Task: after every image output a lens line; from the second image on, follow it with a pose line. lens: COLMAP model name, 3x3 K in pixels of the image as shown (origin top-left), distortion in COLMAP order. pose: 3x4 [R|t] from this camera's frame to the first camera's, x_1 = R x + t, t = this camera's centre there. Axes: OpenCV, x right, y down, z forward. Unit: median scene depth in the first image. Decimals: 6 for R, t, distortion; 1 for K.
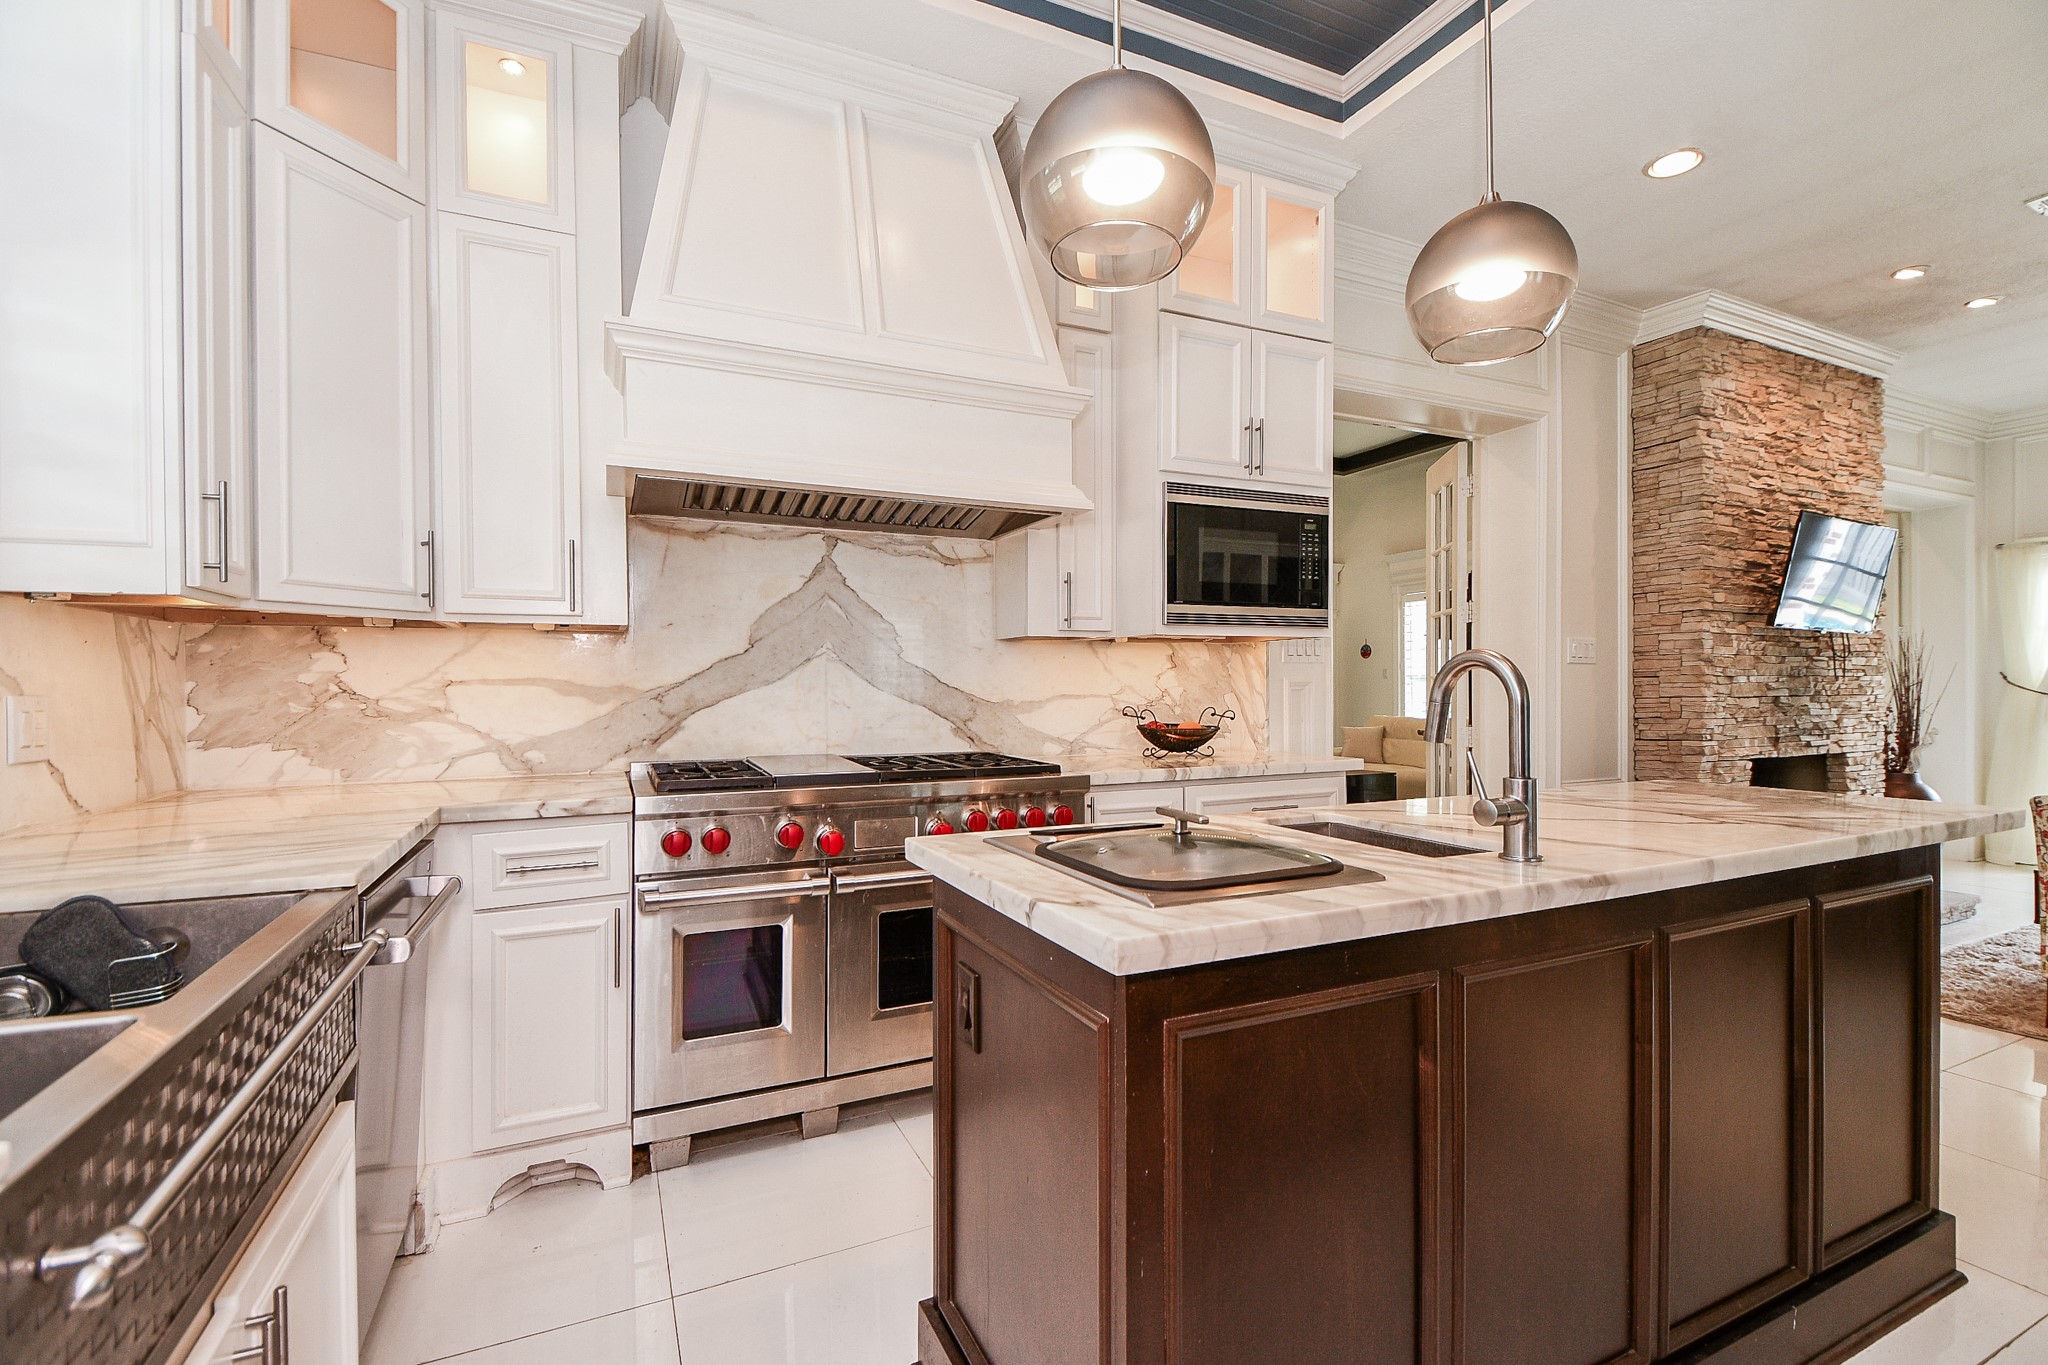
lens RADIAL K [[962.8, 0, 860.5], [0, 962.8, 692.0], [0, 0, 1]] dist [-0.000492, -0.000367]
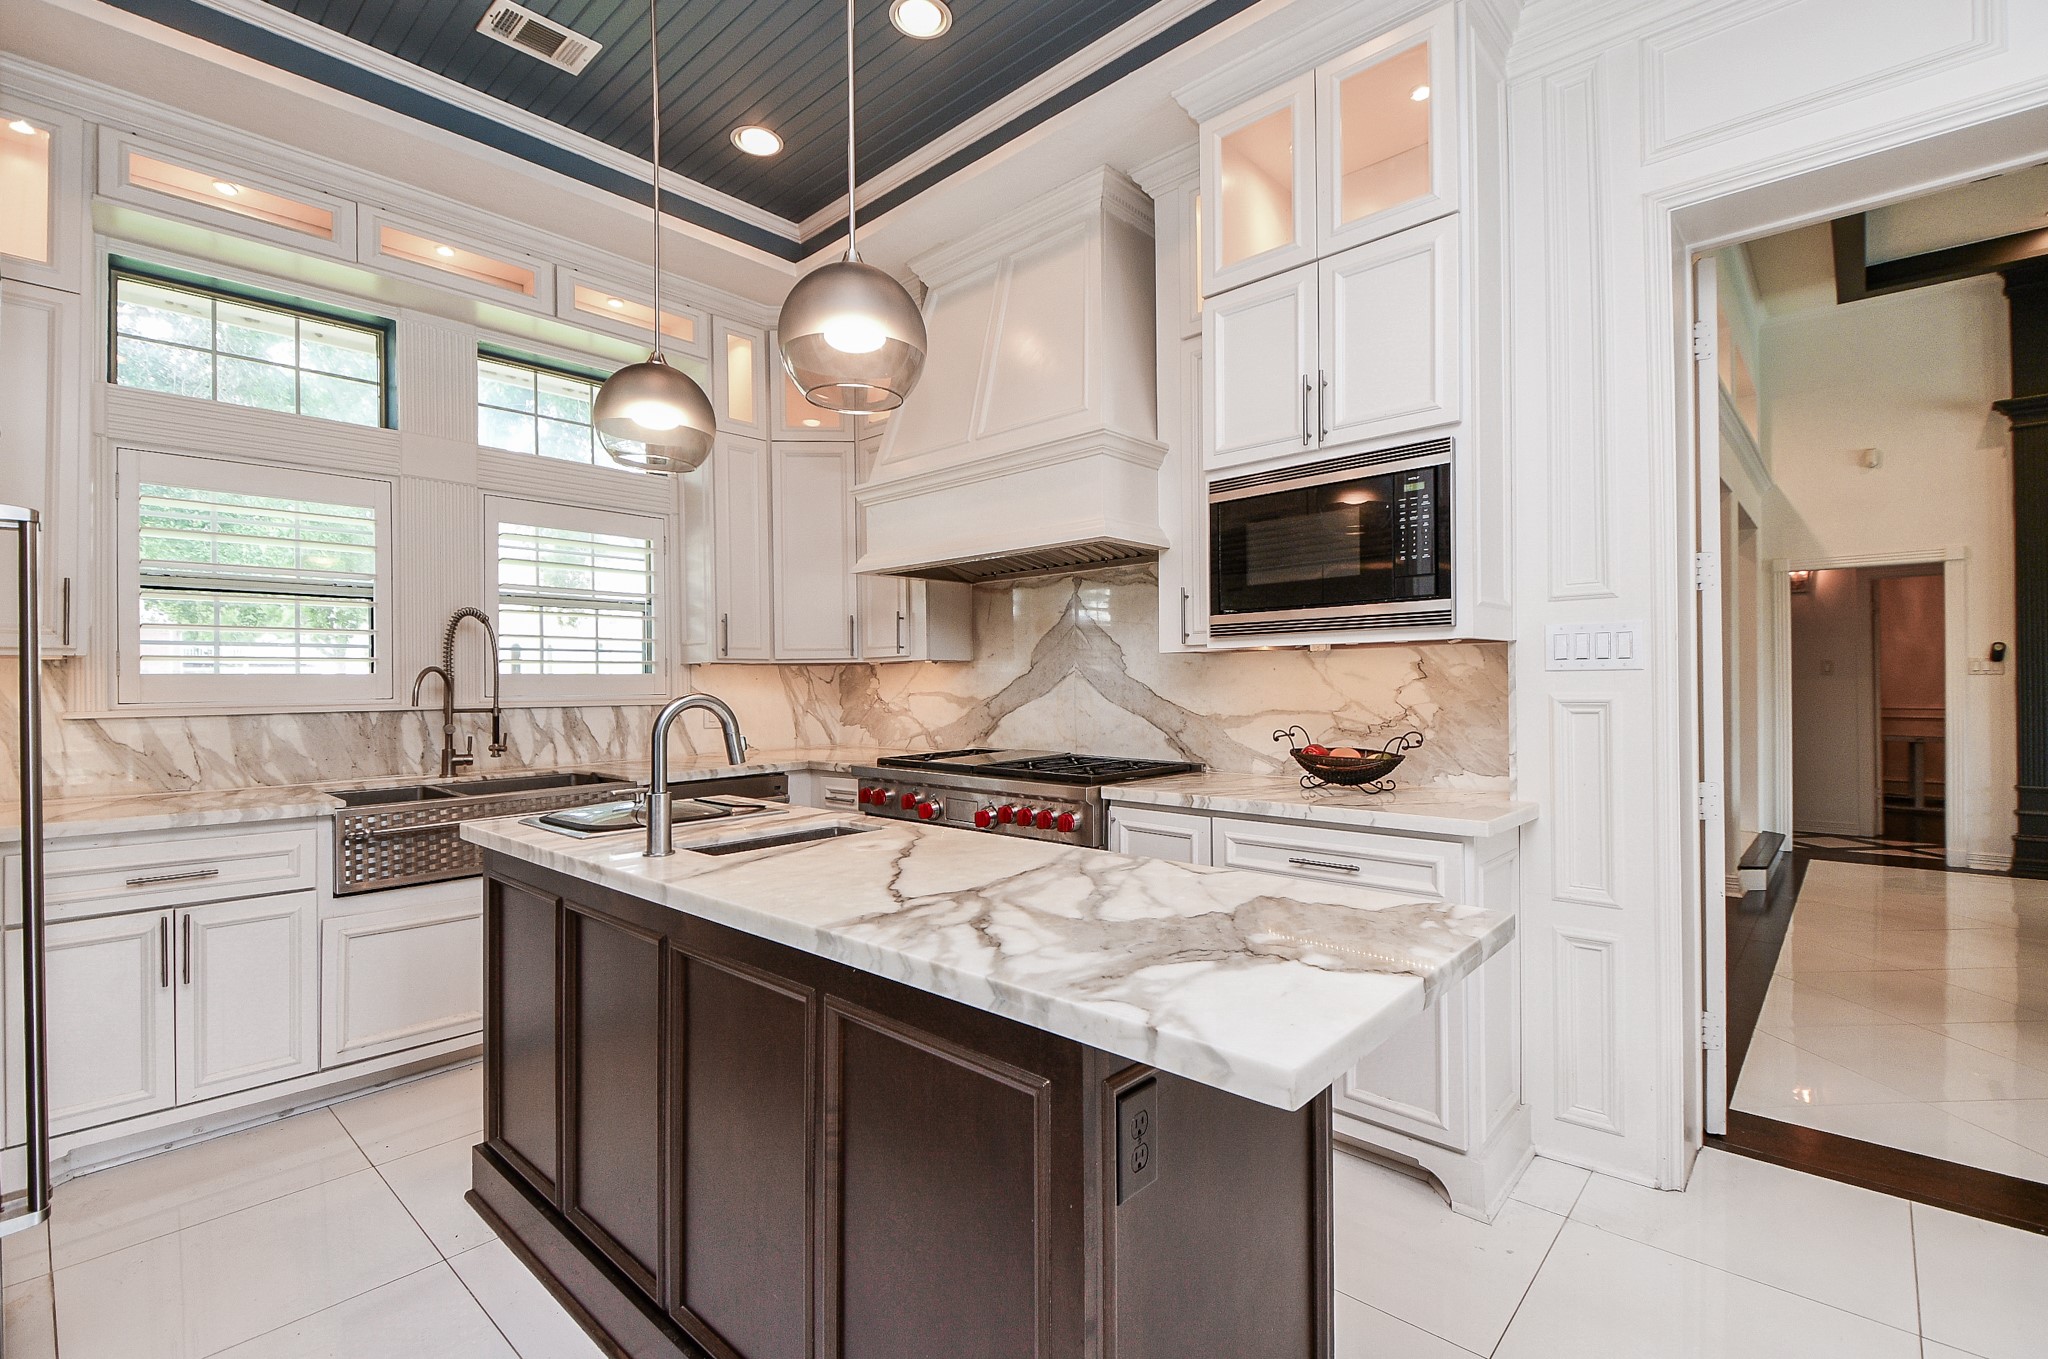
lens RADIAL K [[899.0, 0, 1024.0], [0, 899.0, 679.5], [0, 0, 1]] dist [0.000823, -0.013513]
pose [[0.382973, -0.001467, -0.923758, 1.021879], [0.008129, 0.999965, 0.001782, -0.033264], [0.923724, -0.008192, 0.382971, 0.498702]]
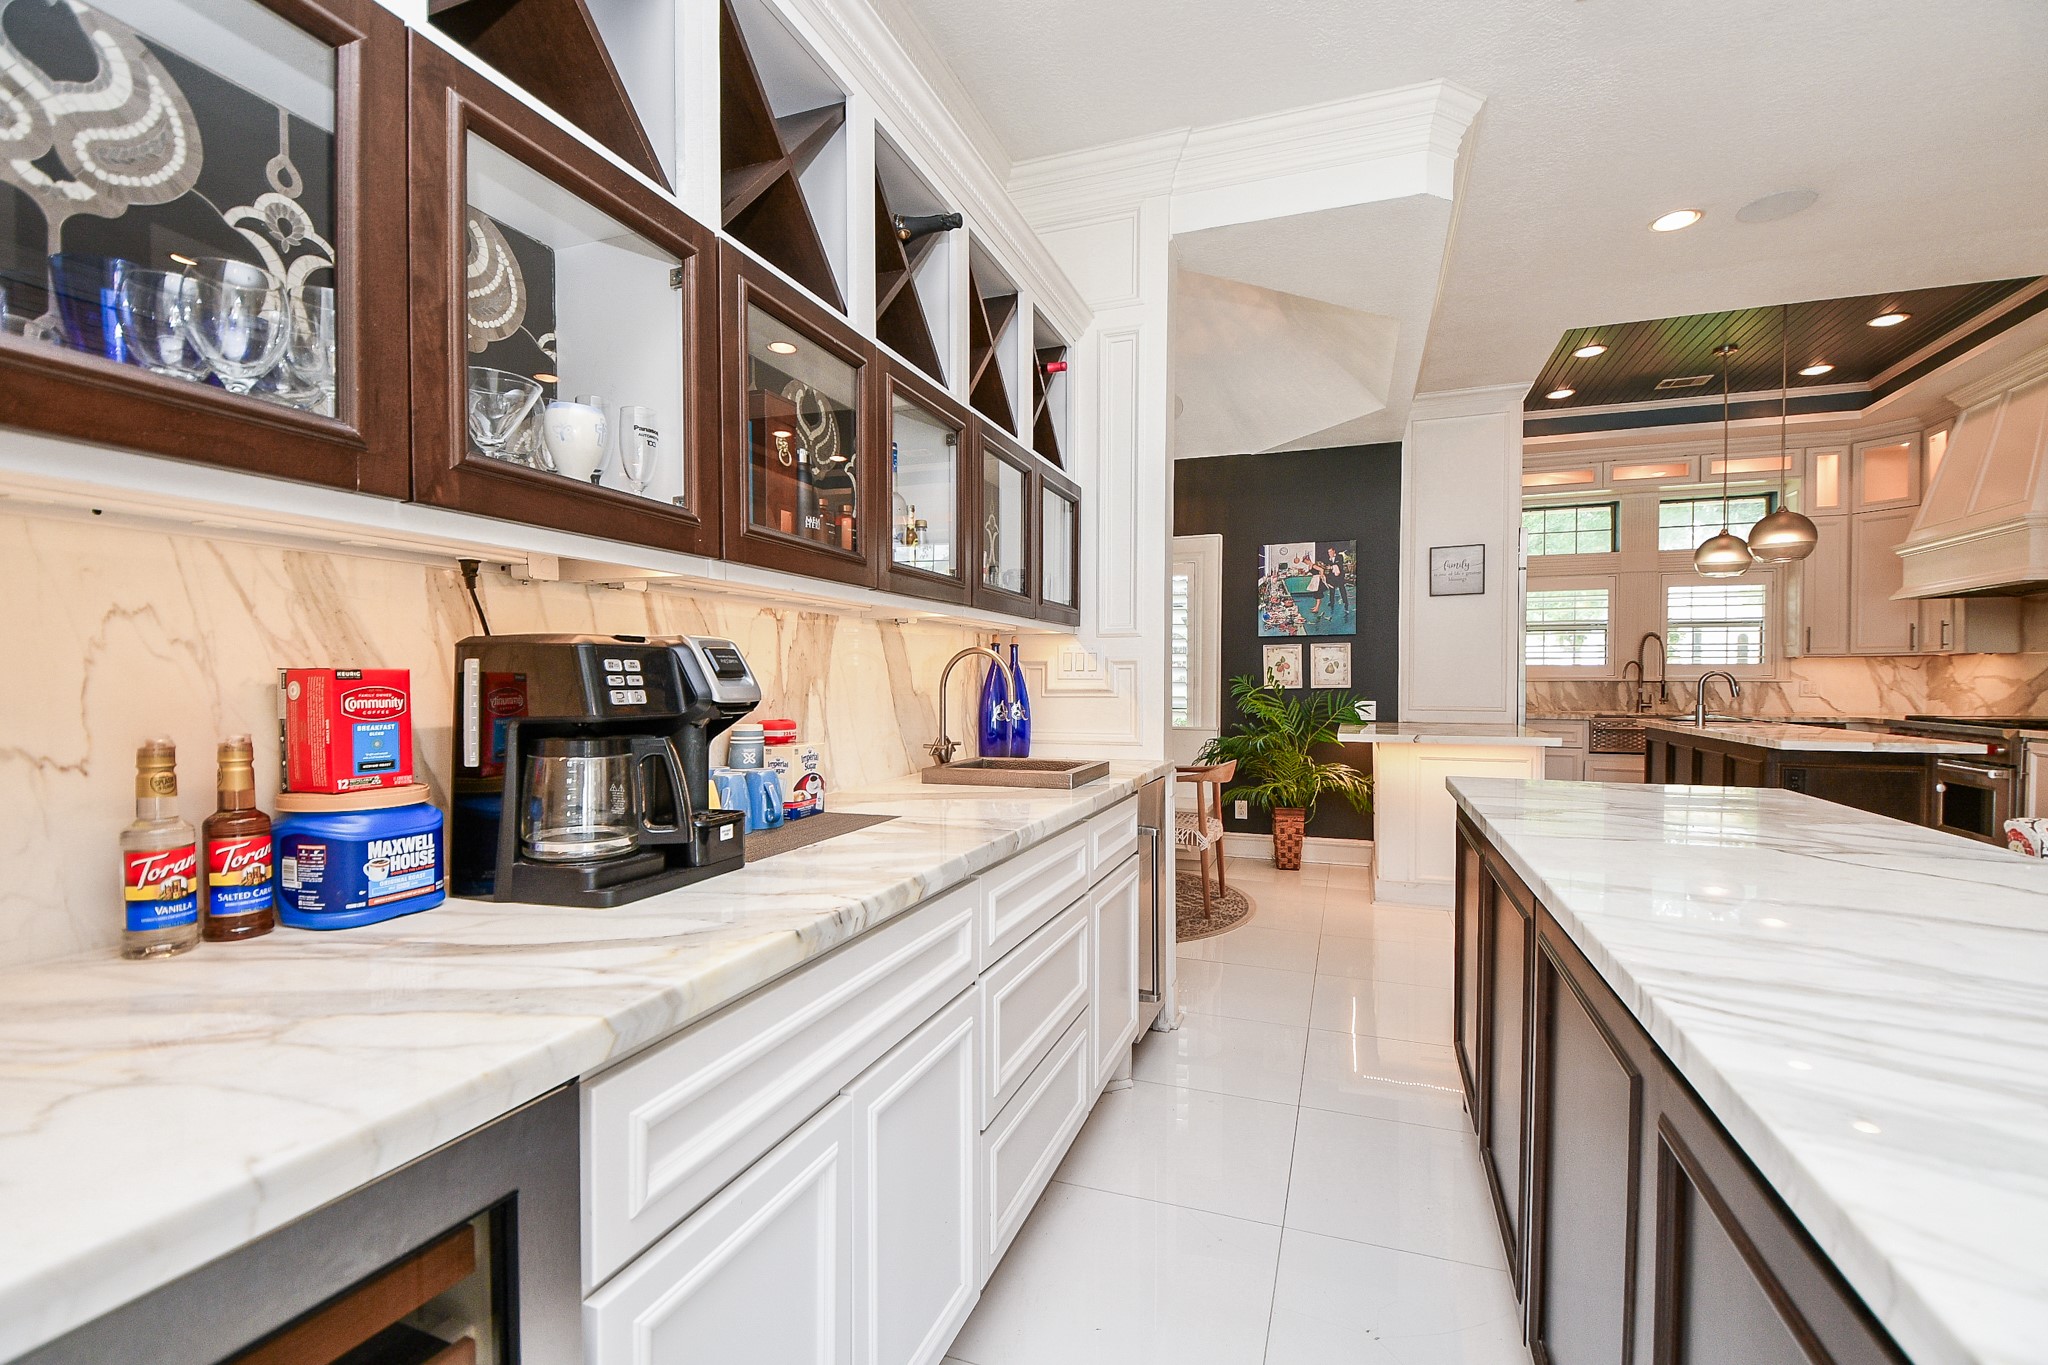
lens RADIAL K [[916.8, 0, 1024.0], [0, 916.8, 712.1], [0, 0, 1]] dist [-0.011613, -0.000055]
pose [[-0.716679, 0.030389, -0.696740, 2.695871], [0.004506, 0.999231, 0.038947, -0.017002], [0.697388, 0.024773, -0.716265, 0.888248]]
